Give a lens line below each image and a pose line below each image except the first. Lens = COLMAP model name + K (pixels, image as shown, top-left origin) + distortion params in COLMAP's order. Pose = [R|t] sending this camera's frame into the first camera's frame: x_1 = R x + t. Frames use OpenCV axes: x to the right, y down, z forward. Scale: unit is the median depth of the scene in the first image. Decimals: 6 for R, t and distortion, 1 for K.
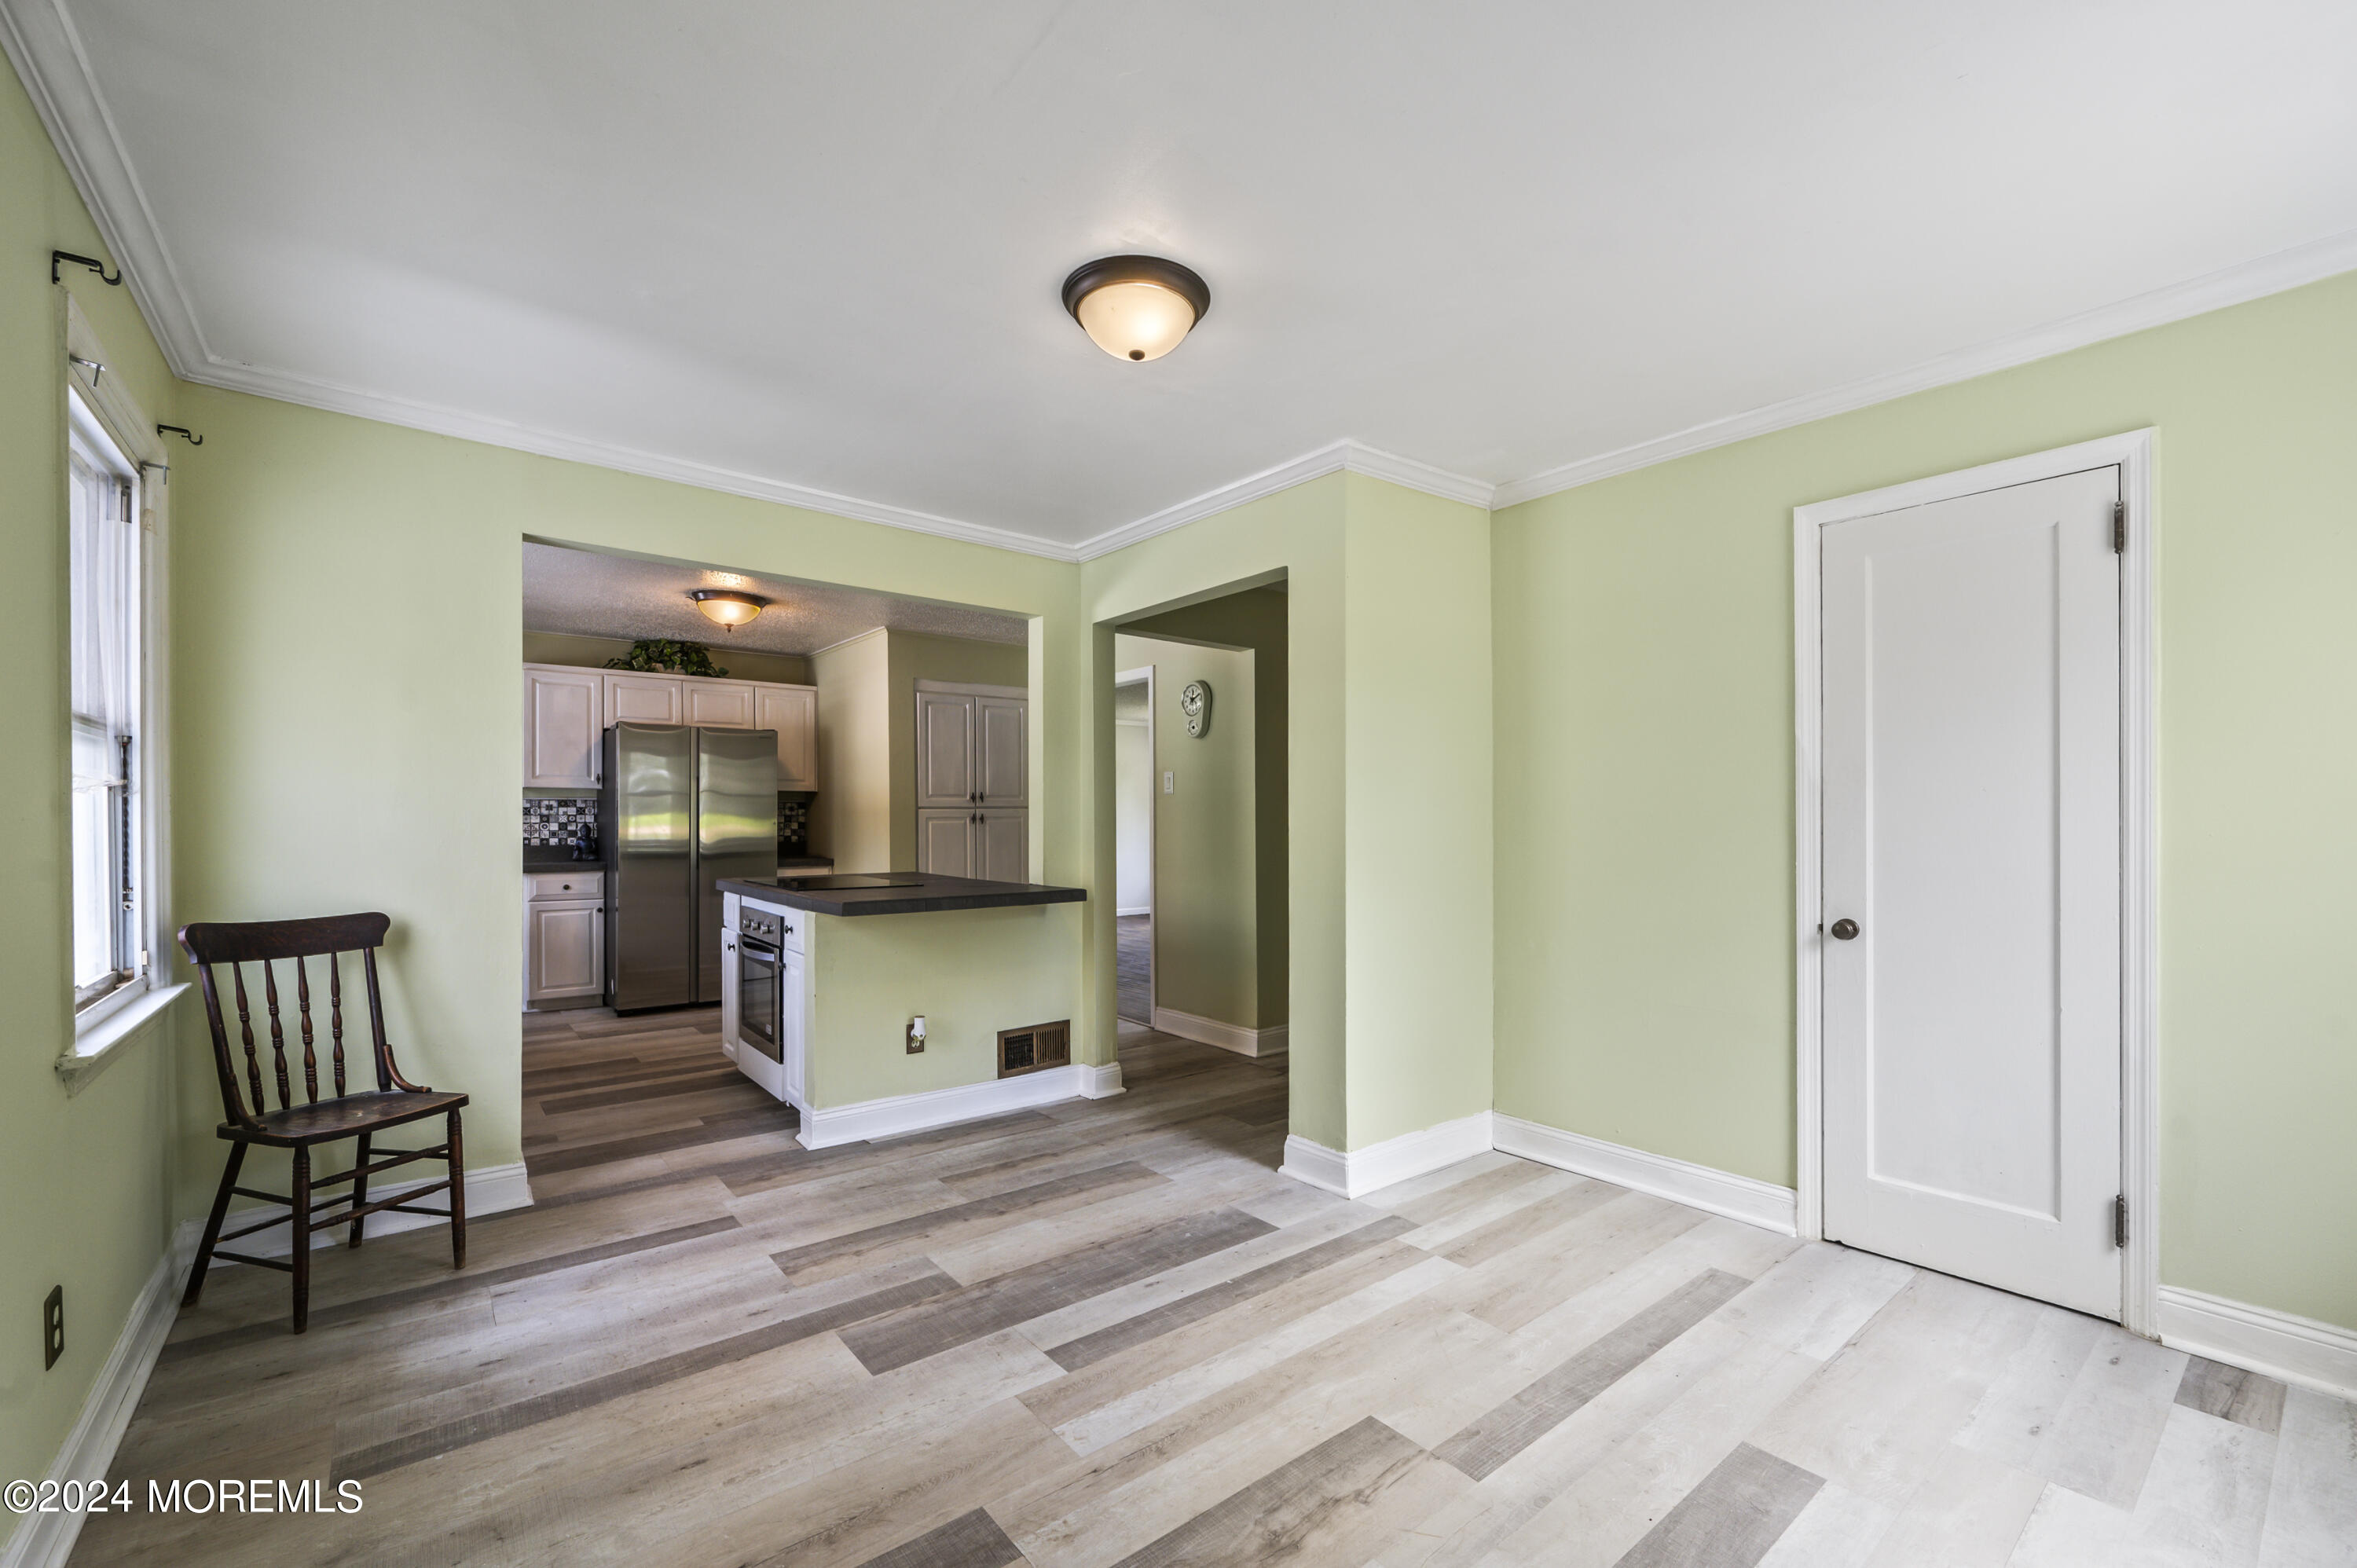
lens RADIAL K [[959.8, 0, 1178.2], [0, 959.8, 822.0], [0, 0, 1]] dist [-0.001586, -0.000189]
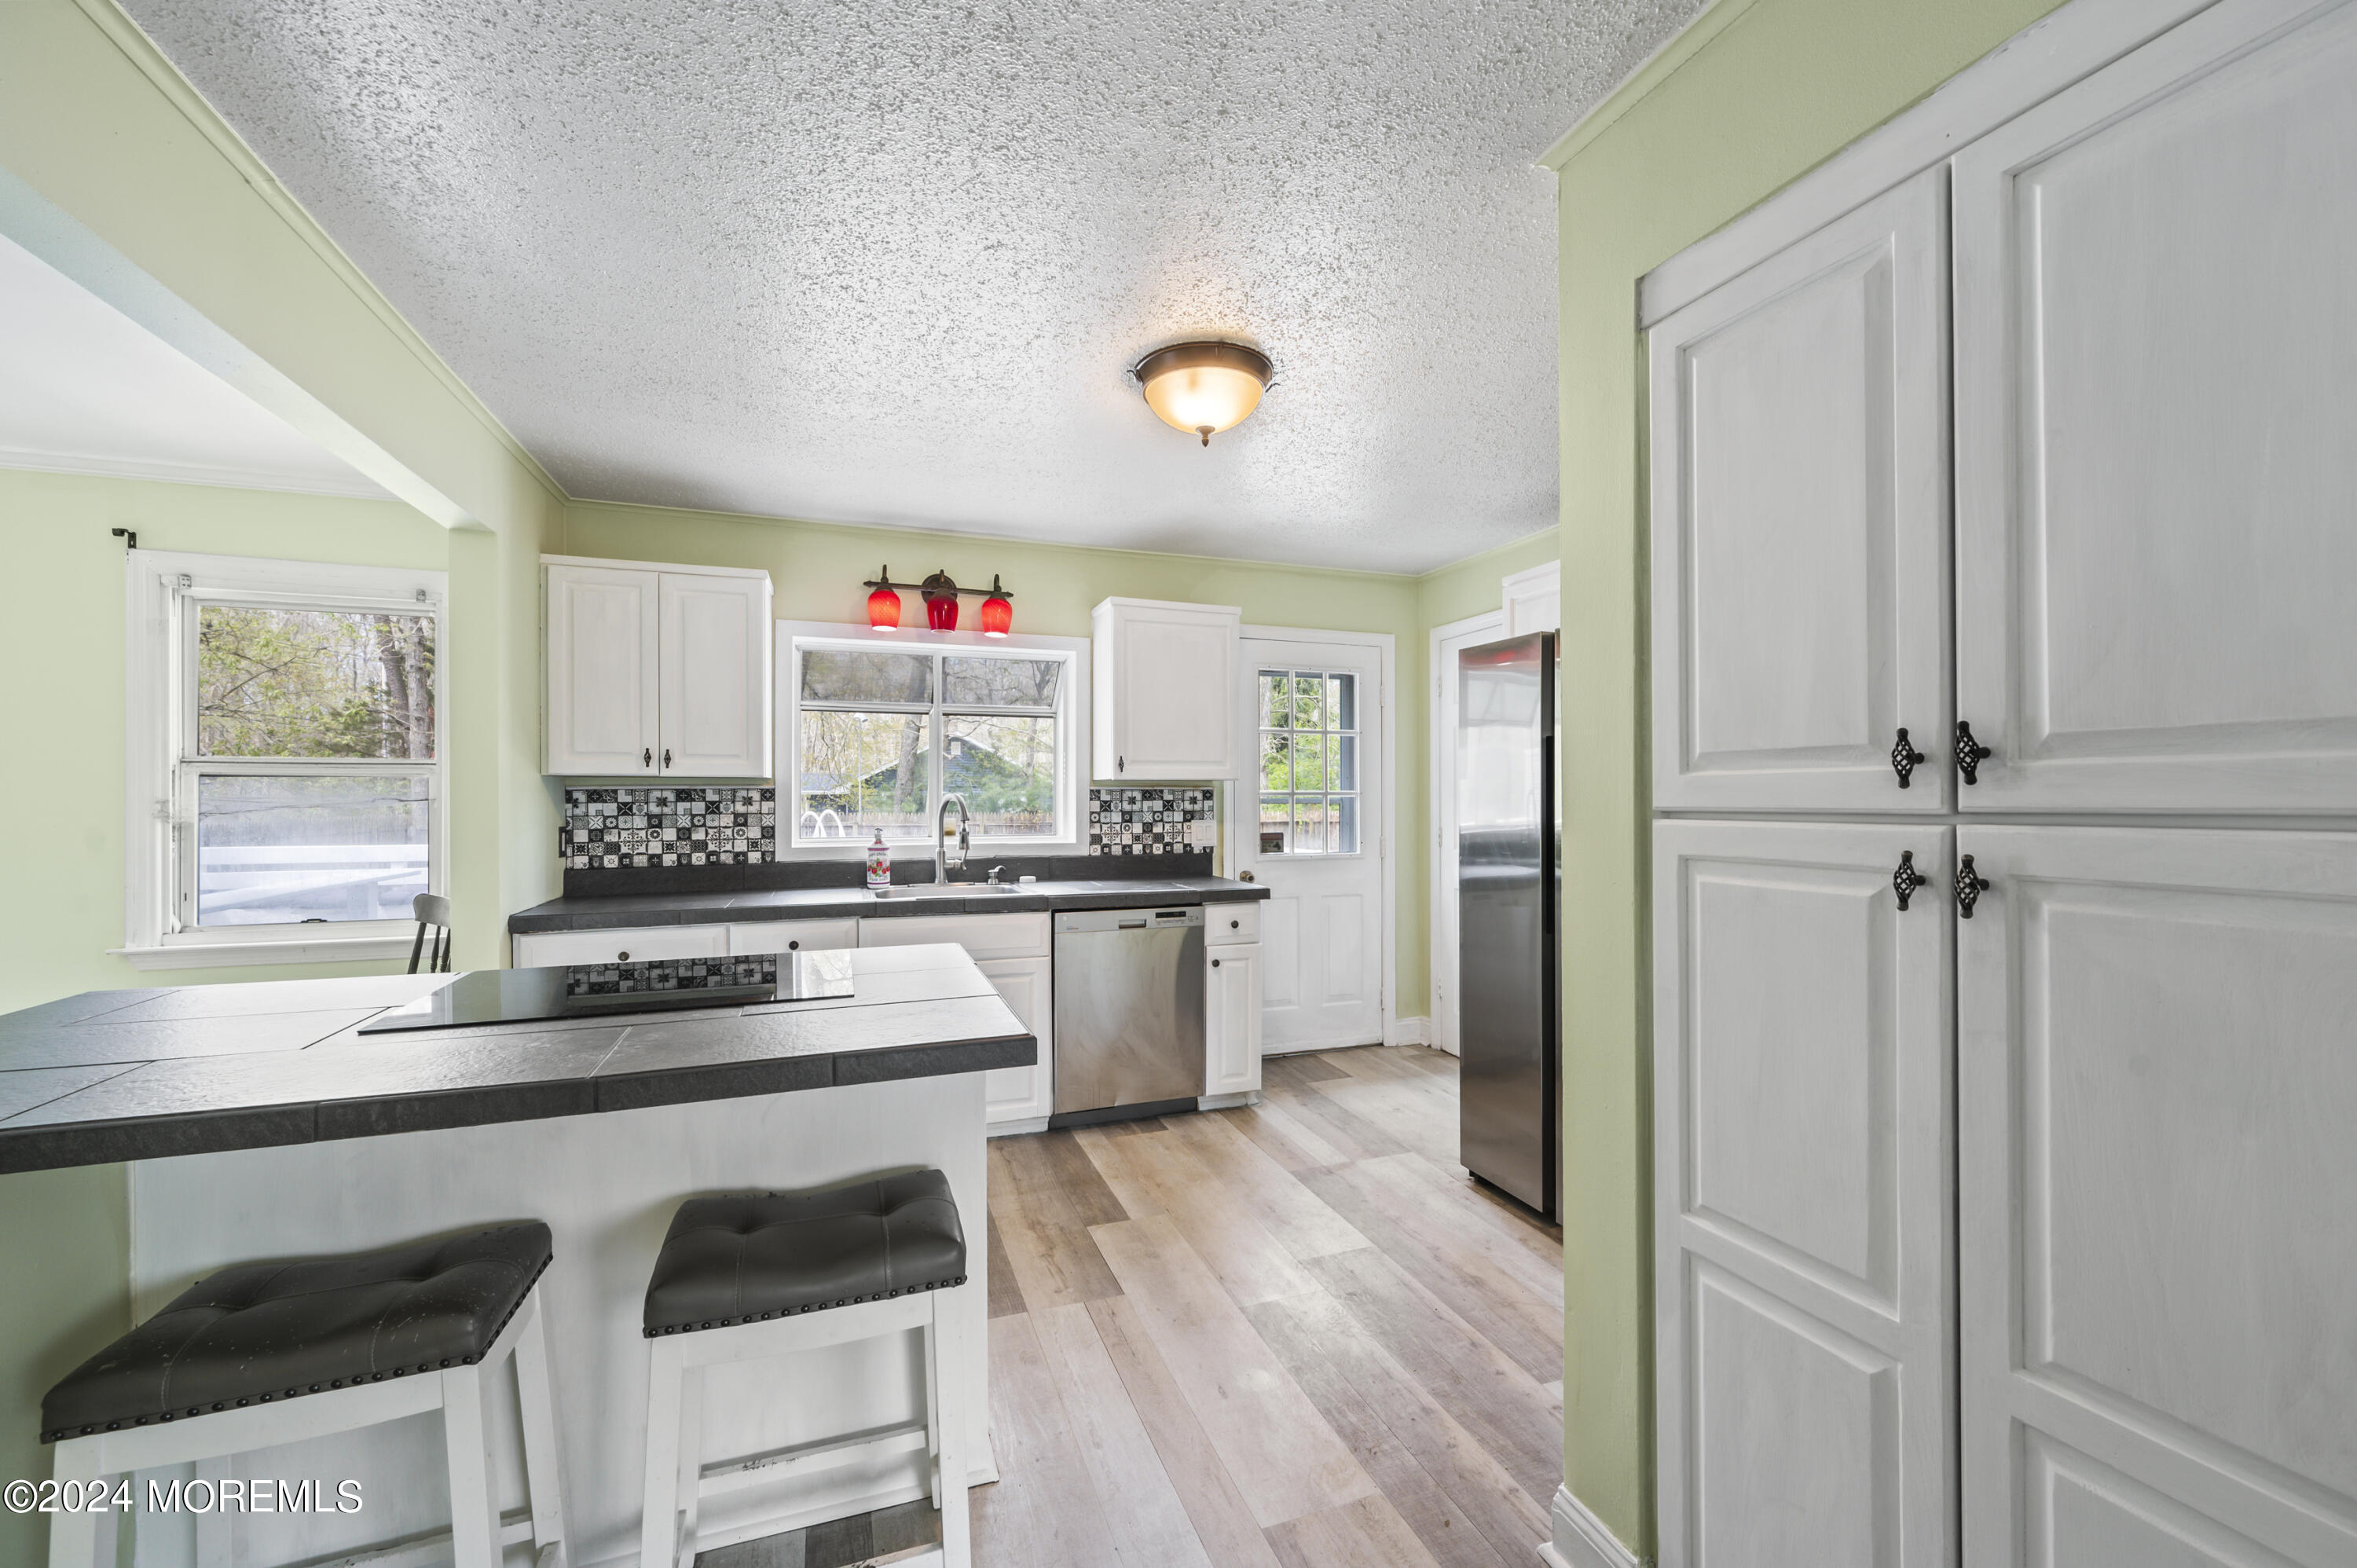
lens RADIAL K [[959.8, 0, 1171.7], [0, 959.8, 796.5], [0, 0, 1]] dist [-0.001586, -0.000189]
pose [[-0.334751, 0.010088, -0.942253, -0.006130], [0.002441, 0.999949, 0.009838, -0.020790], [0.942303, 0.000993, -0.334759, 0.932841]]
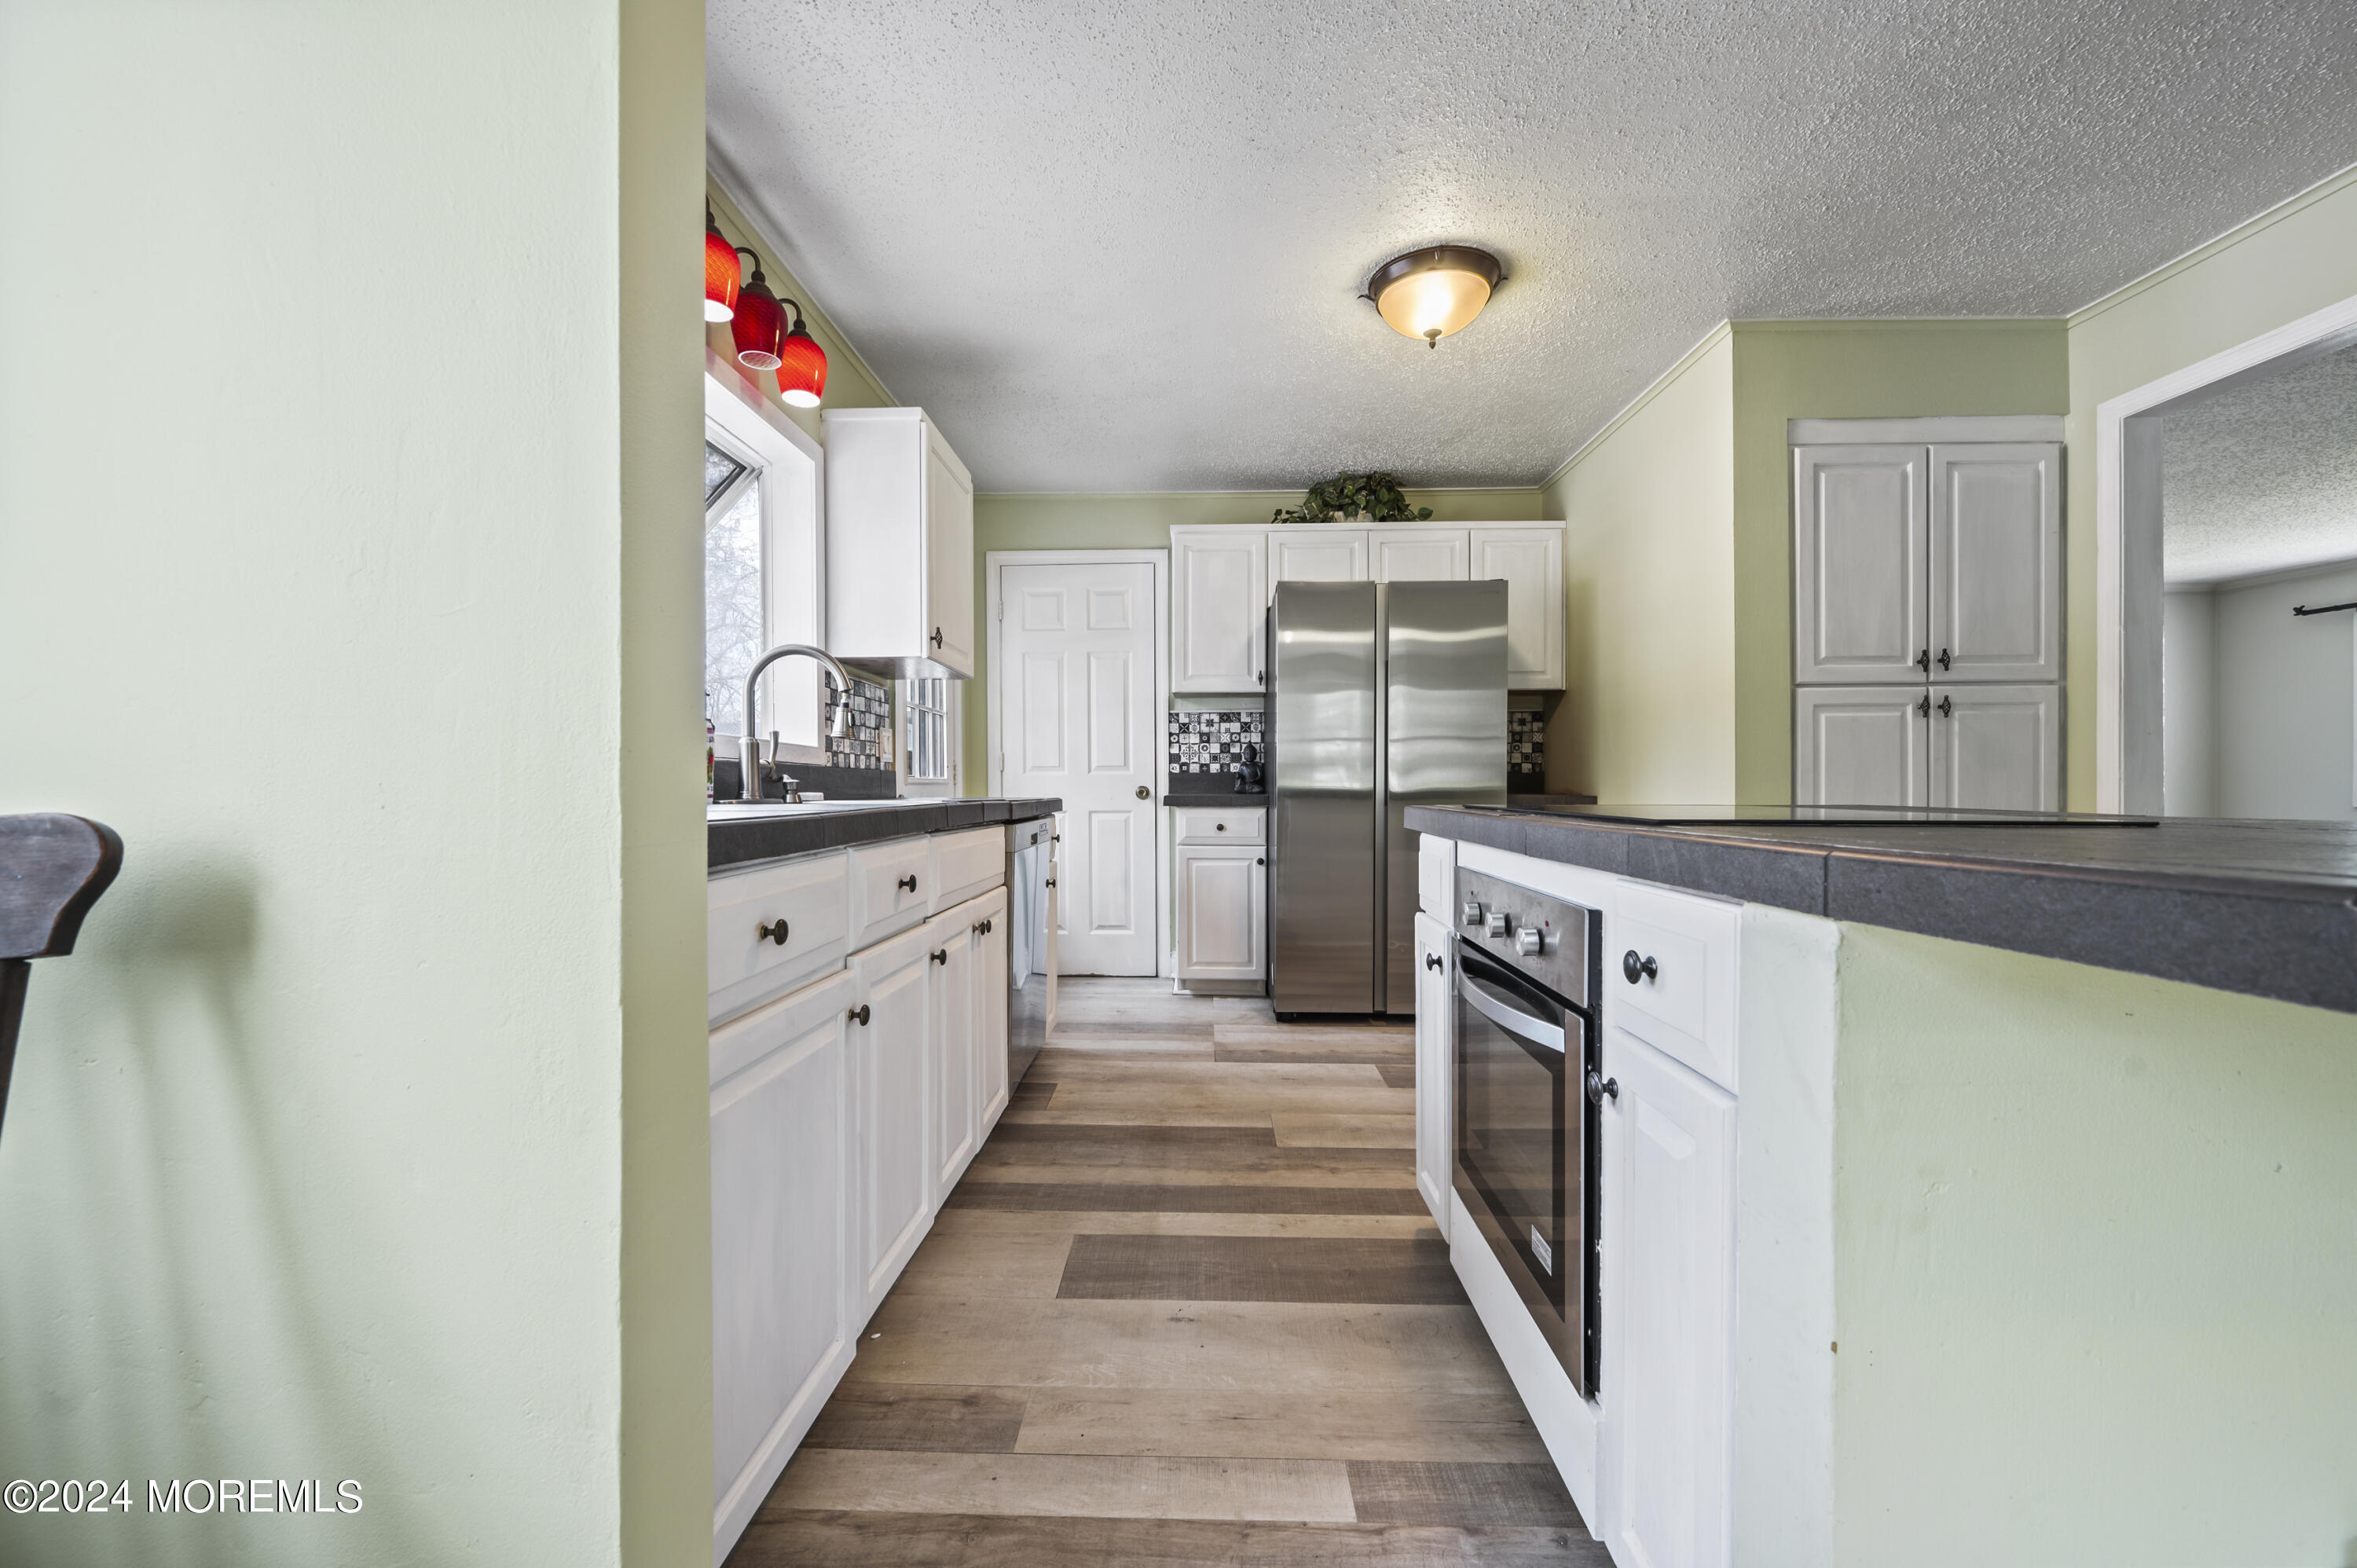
lens RADIAL K [[959.8, 0, 1173.5], [0, 959.8, 789.8], [0, 0, 1]] dist [-0.001586, -0.000189]
pose [[0.763412, 0.003127, -0.645905, -0.190829], [-0.001330, 0.999994, 0.003268, 0.035818], [0.645911, -0.001636, 0.763411, 0.409554]]
